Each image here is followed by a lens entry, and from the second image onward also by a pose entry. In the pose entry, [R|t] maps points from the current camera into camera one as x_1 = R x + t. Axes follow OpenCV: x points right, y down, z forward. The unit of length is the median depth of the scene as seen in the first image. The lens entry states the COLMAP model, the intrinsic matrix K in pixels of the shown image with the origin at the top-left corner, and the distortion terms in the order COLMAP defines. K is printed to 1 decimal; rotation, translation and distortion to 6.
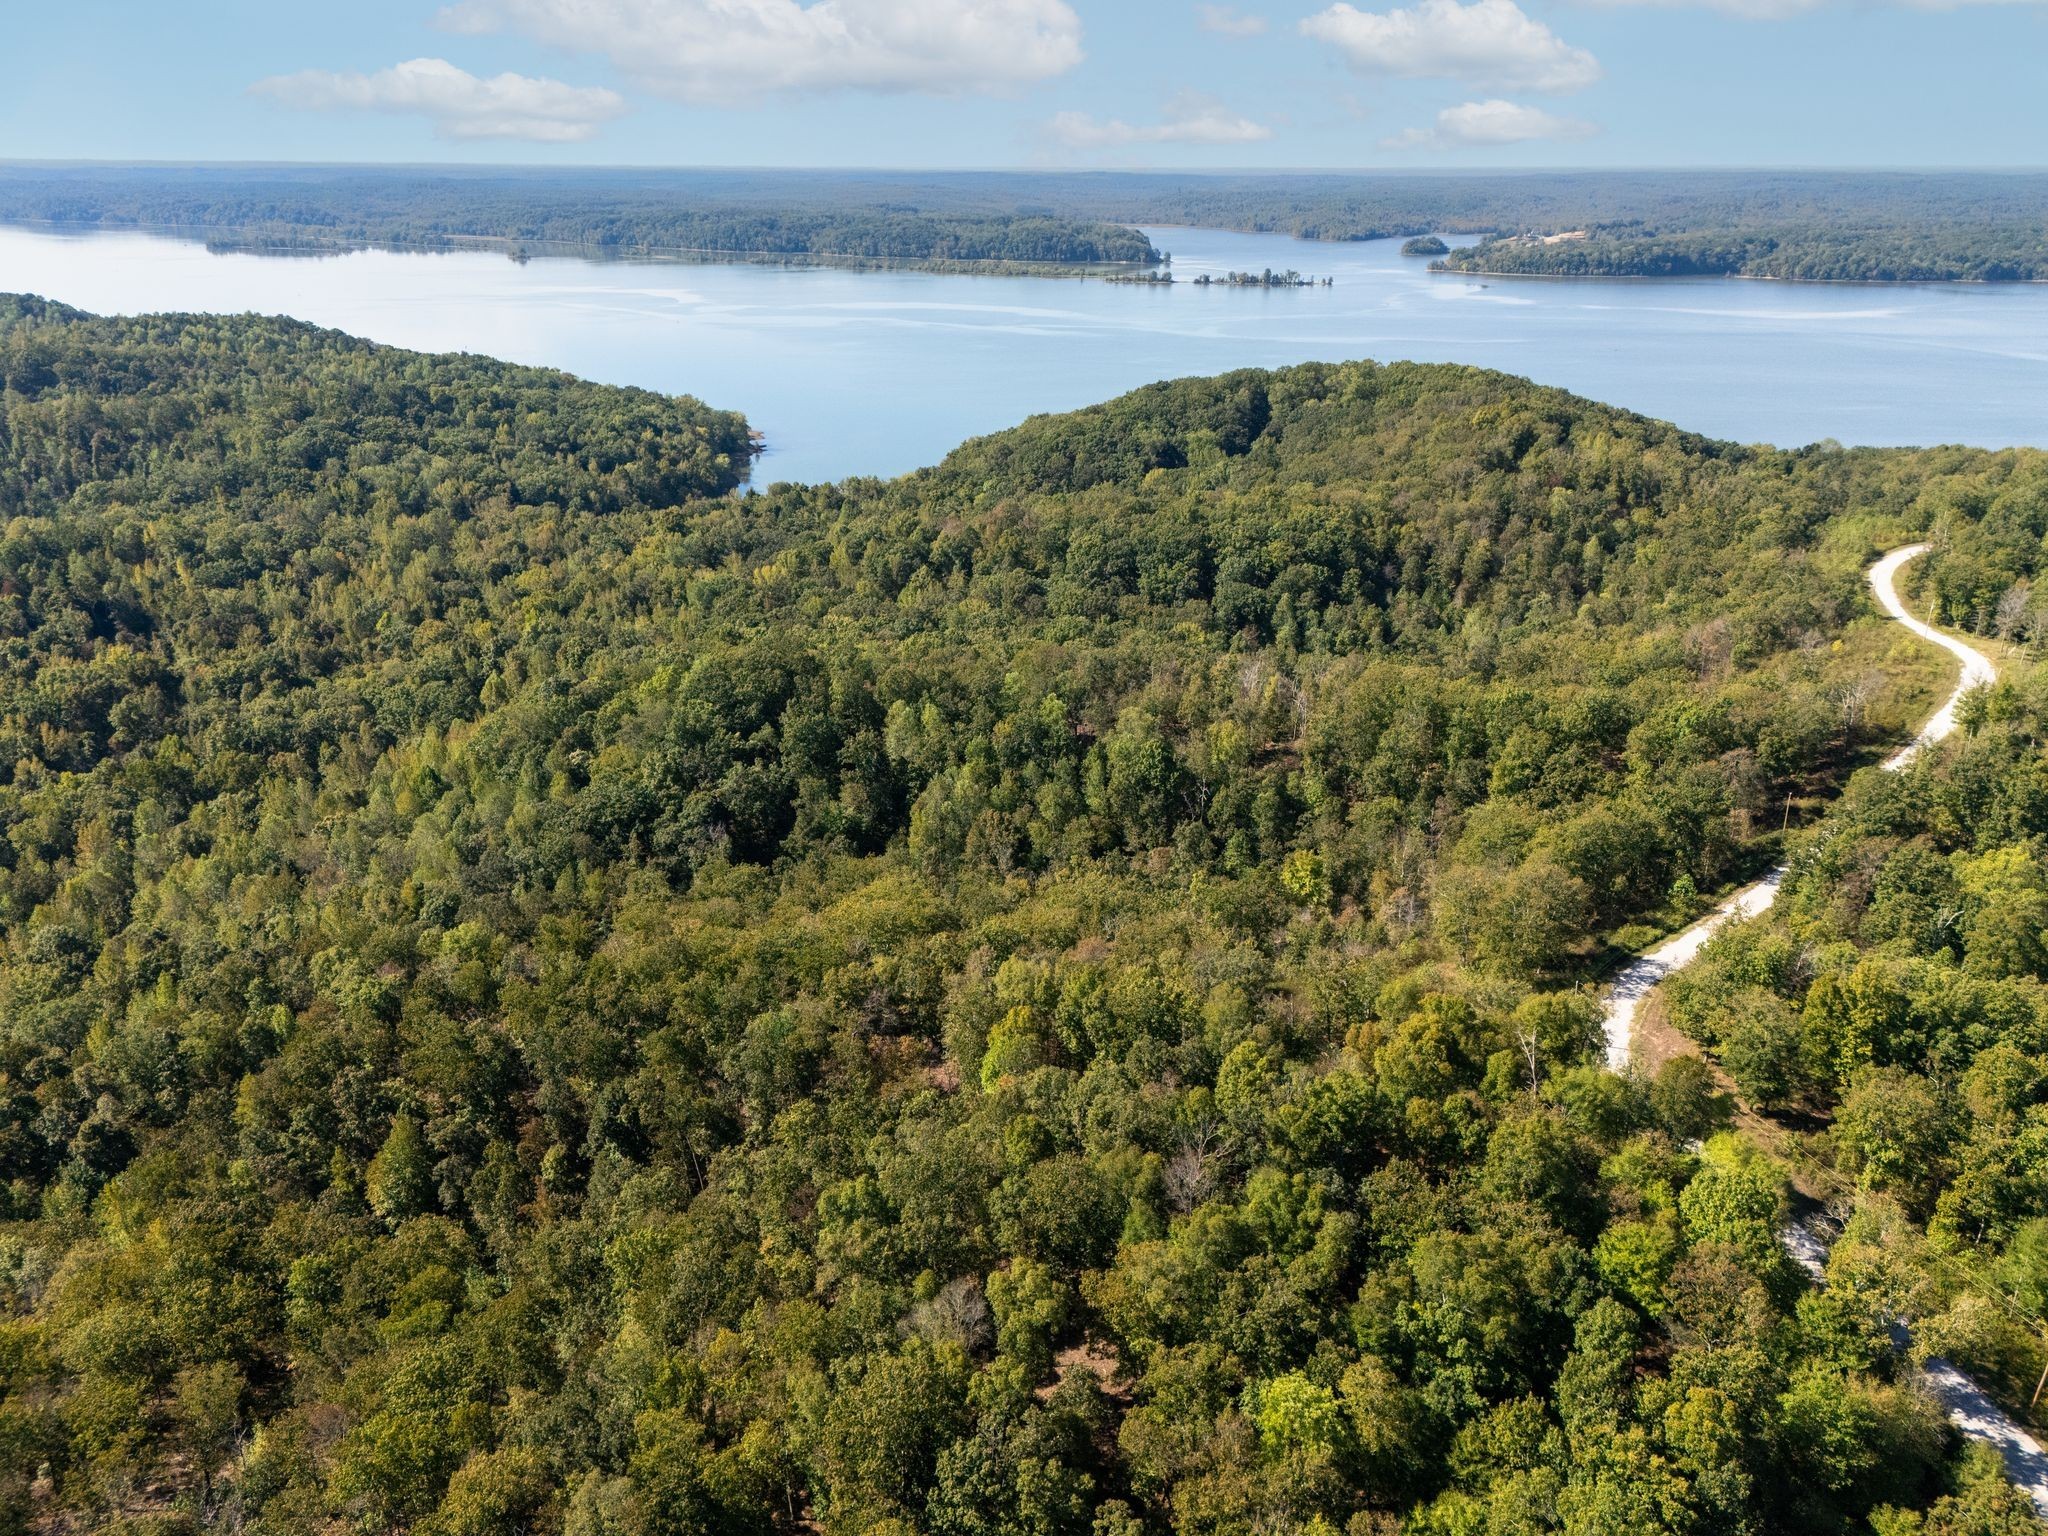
lens RADIAL K [[1528.8, 0, 1023.4], [0, 1528.8, 758.2], [0, 0, 1]] dist [0.075896, -0.083591]
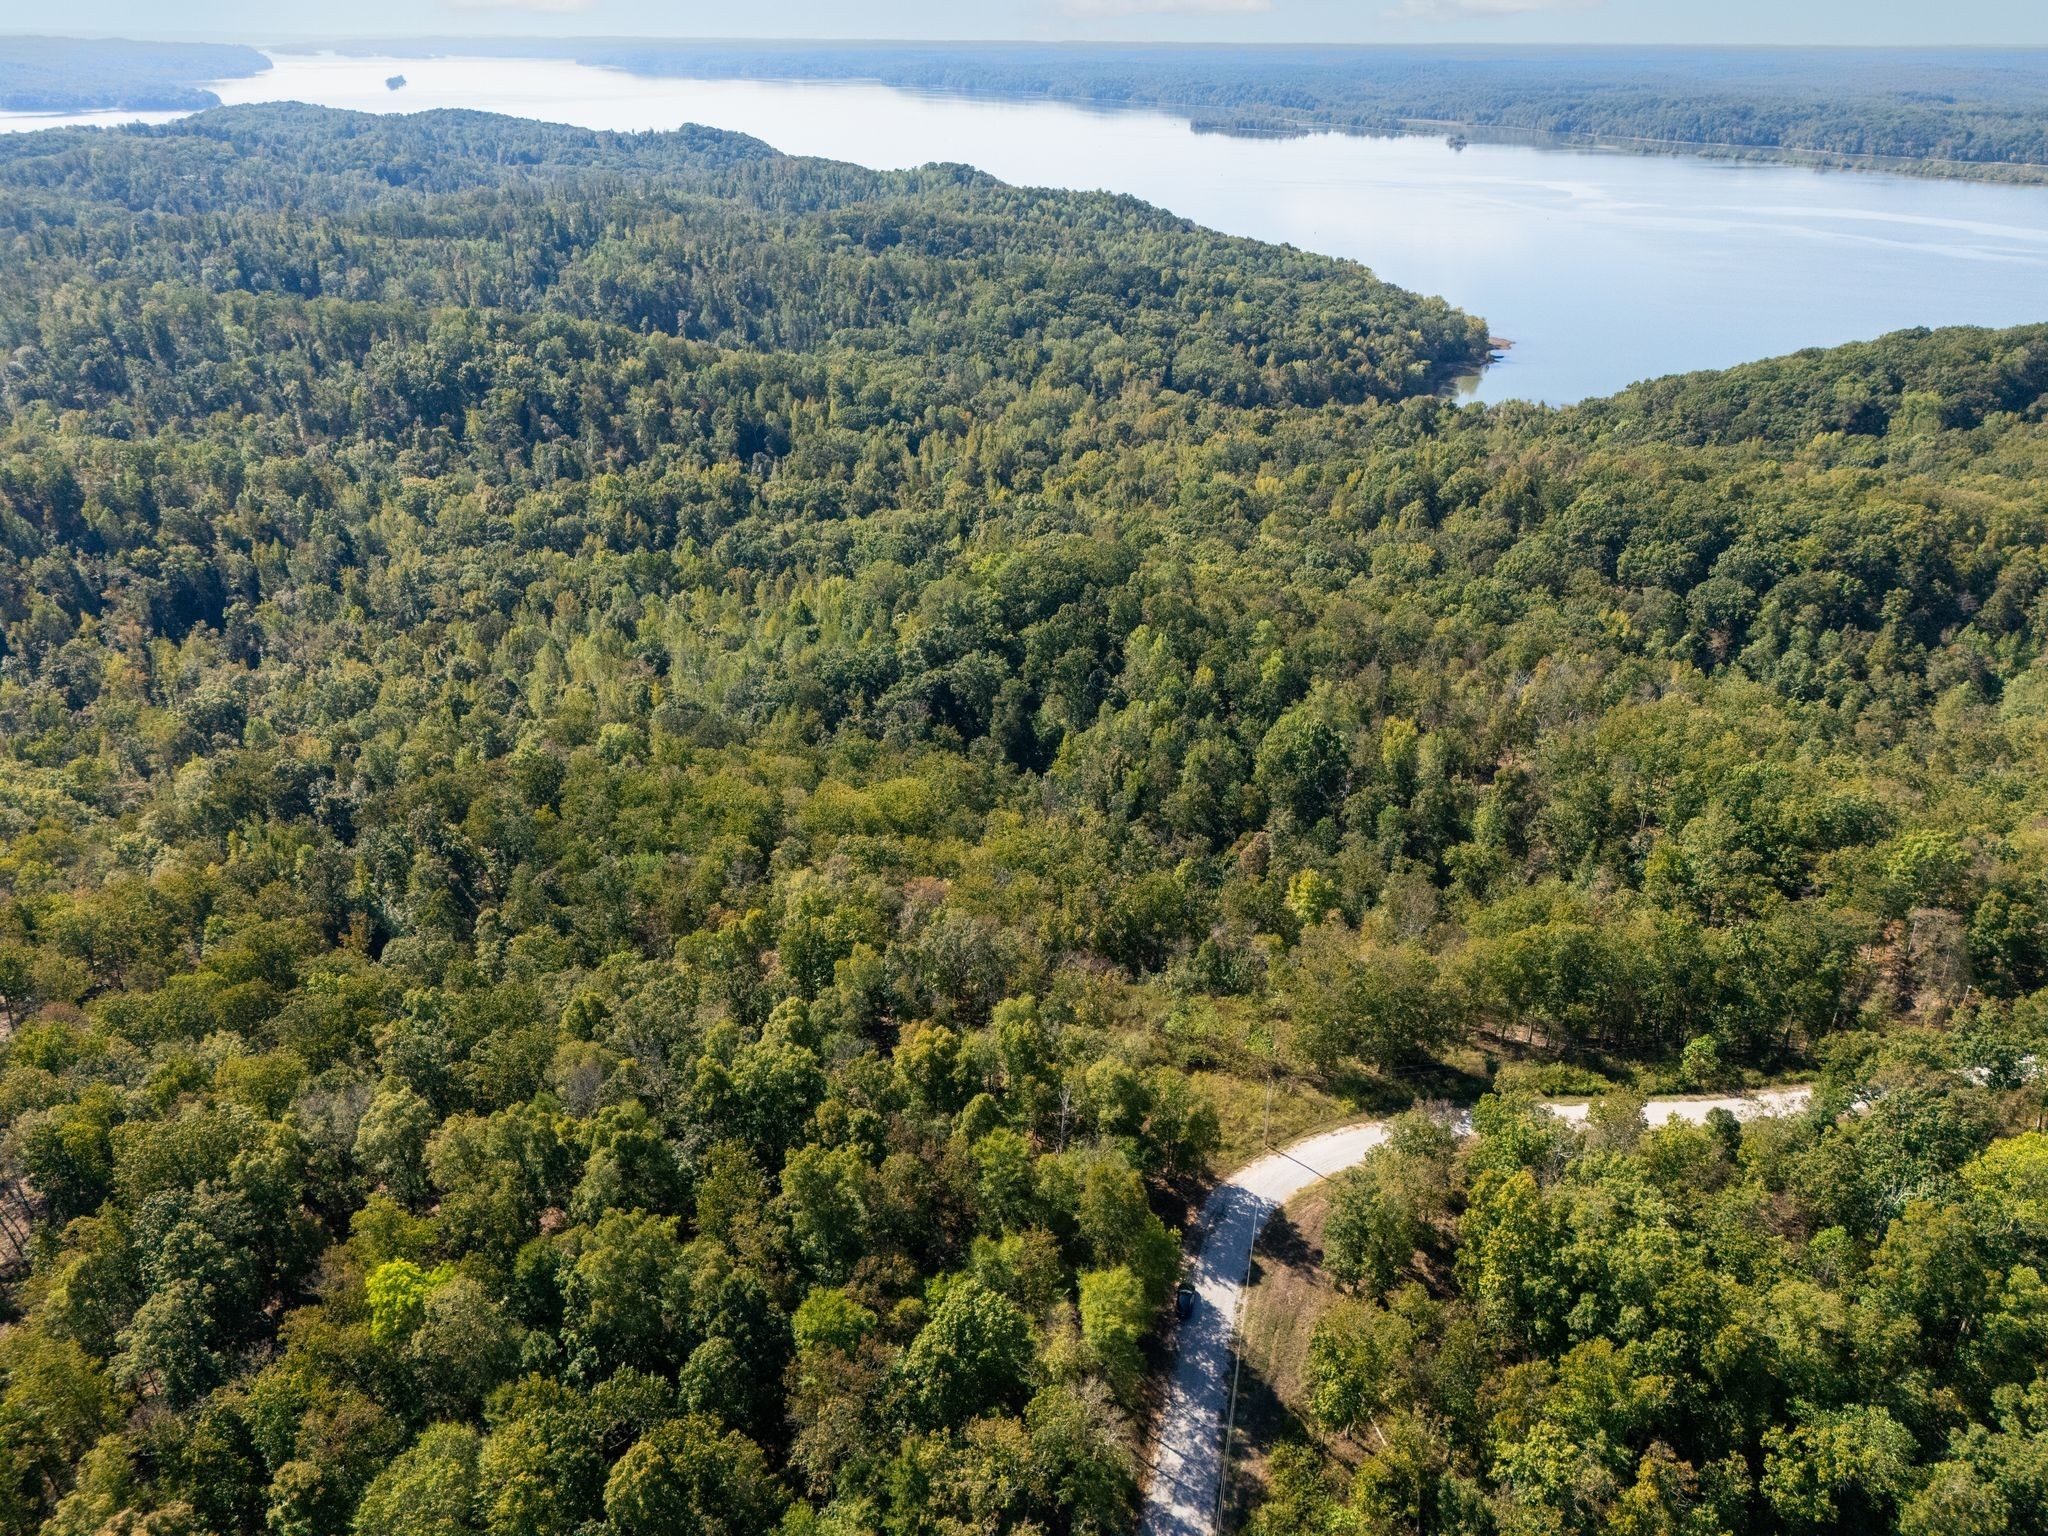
lens RADIAL K [[1502.9, 0, 1024.0], [0, 1502.9, 768.0], [0, 0, 1]] dist [0.077816, -0.080386]
pose [[0.823081, 0.249384, -0.510241, 0.185662], [-0.209778, 0.968396, 0.134913, -0.031248], [0.527761, -0.004007, 0.849384, 0.064410]]
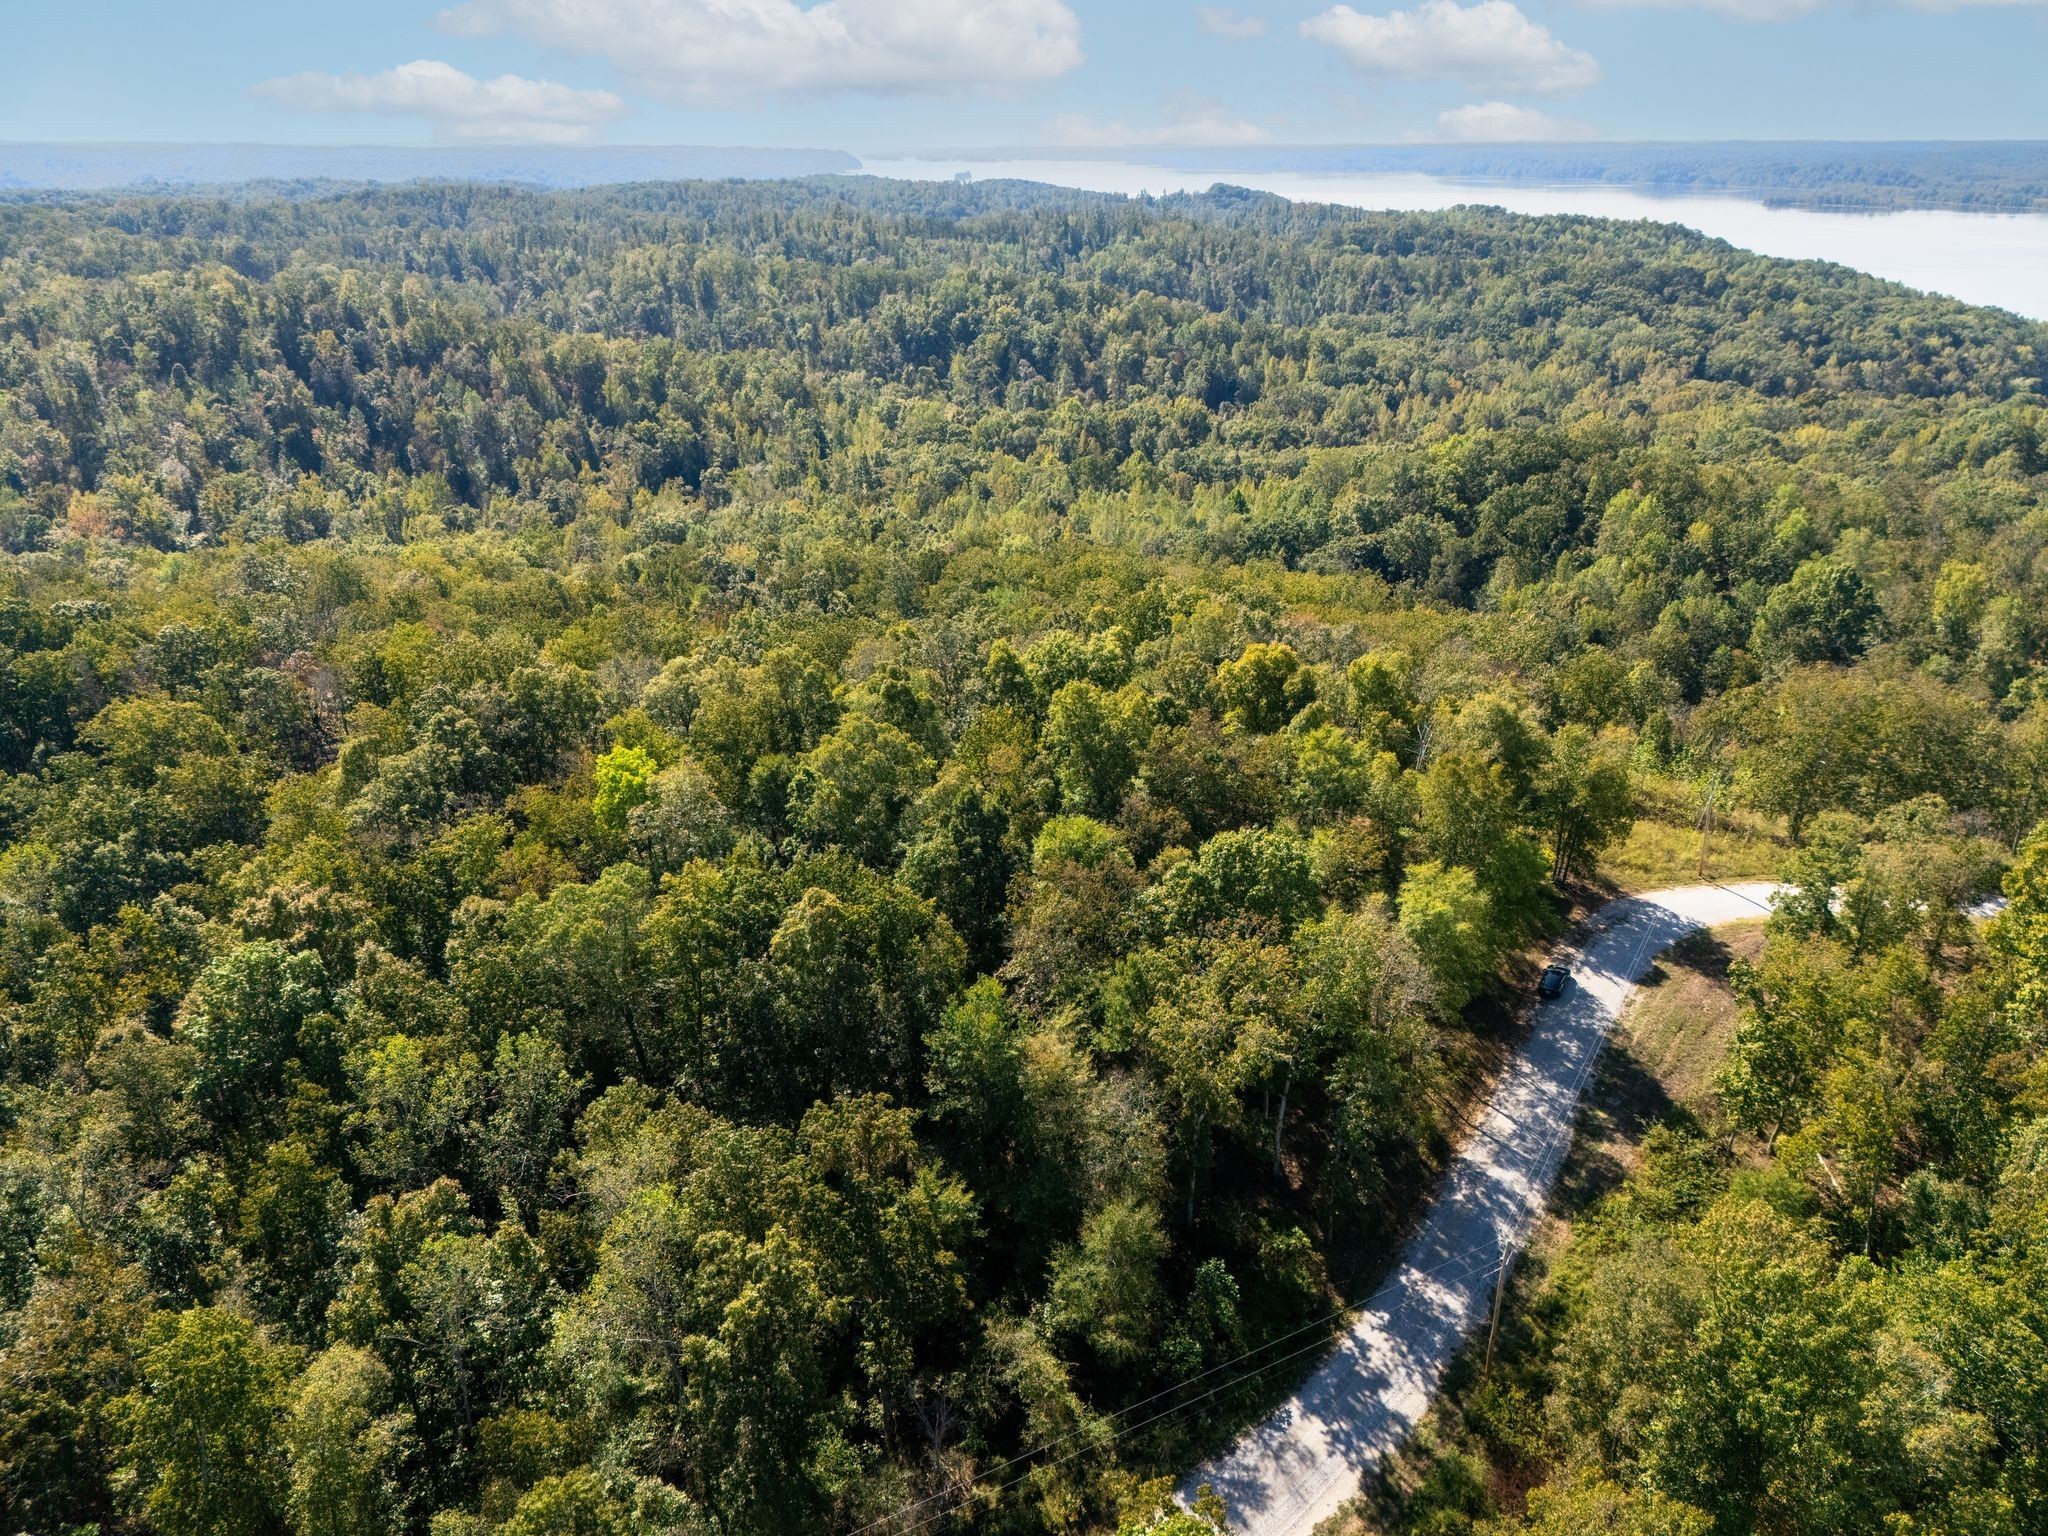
lens RADIAL K [[1528.8, 0, 1023.4], [0, 1528.8, 758.2], [0, 0, 1]] dist [0.075896, -0.083591]
pose [[0.599513, 0.294239, -0.744317, 0.195939], [-0.287627, 0.947050, 0.142712, 0.037026], [0.746897, 0.128527, 0.652400, 0.106016]]
